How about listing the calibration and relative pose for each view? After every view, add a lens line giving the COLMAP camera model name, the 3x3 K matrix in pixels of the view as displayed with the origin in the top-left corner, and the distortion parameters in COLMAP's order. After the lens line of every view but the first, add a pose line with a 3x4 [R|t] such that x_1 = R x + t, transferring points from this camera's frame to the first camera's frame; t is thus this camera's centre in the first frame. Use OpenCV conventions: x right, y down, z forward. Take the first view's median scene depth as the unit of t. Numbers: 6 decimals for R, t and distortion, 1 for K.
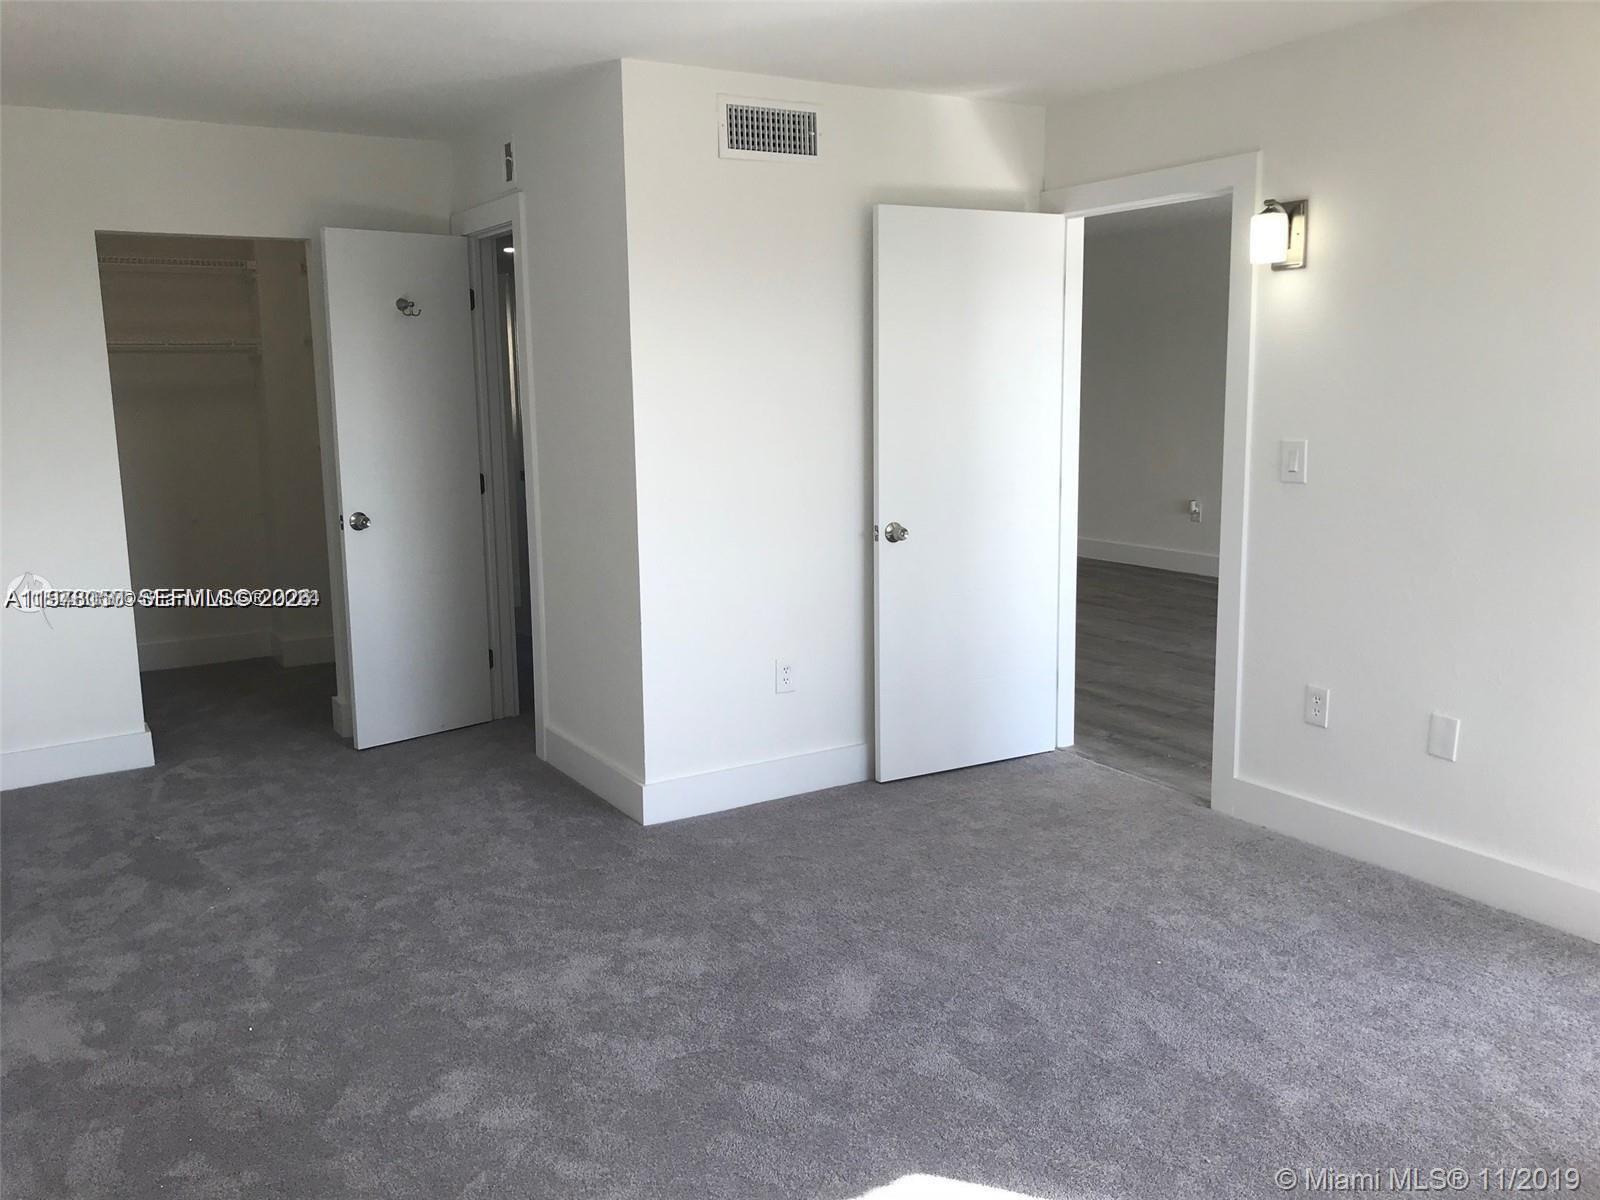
lens RADIAL K [[1335.0, 0, 799.3], [0, 1335.0, 604.3], [0, 0, 1]] dist [0.055442, -0.128761]
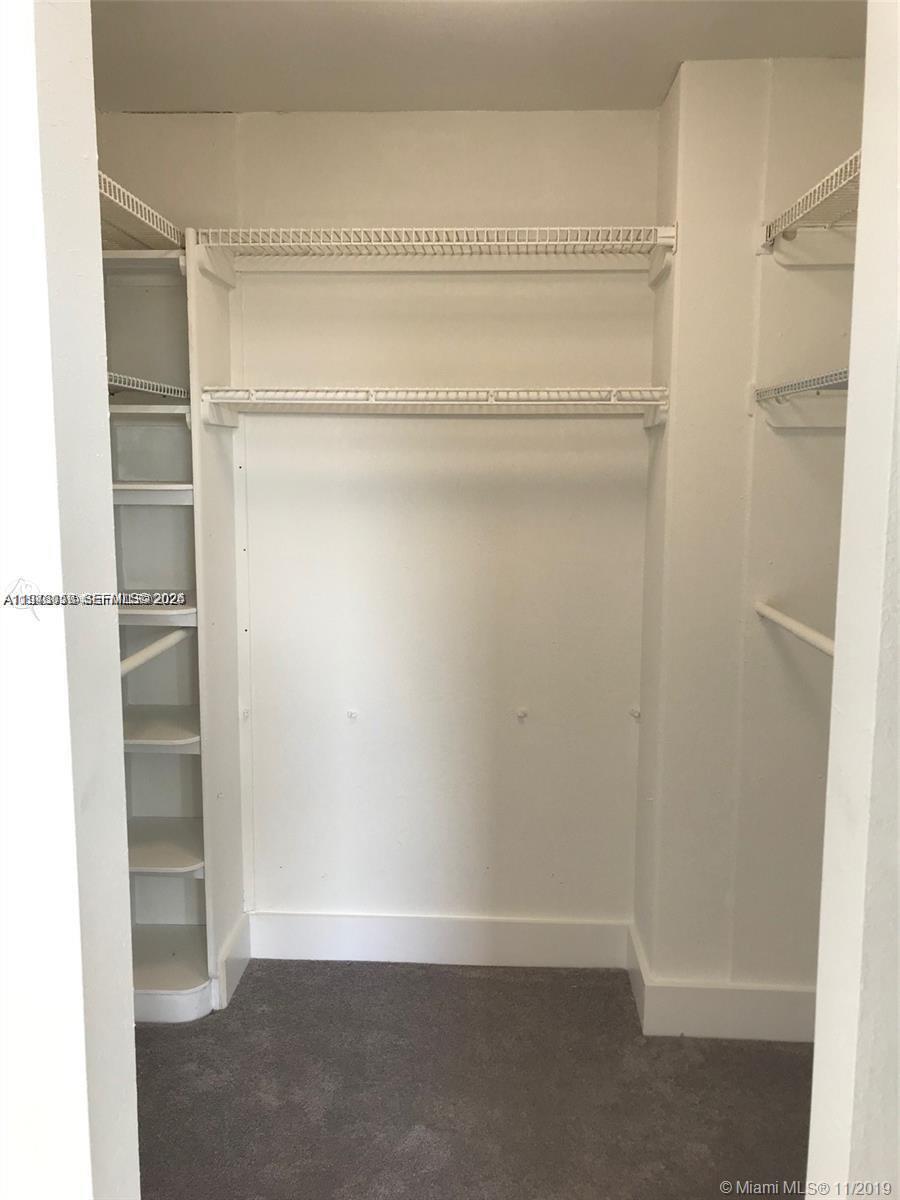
lens RADIAL K [[1001.3, 0, 446.9], [0, 1001.3, 600.6], [0, 0, 1]] dist [0.055442, -0.128761]
pose [[0.820866, 0.093713, -0.563380, -0.250334], [-0.105438, 0.994356, 0.011774, -0.114612], [0.561303, 0.049737, 0.826114, 0.648246]]
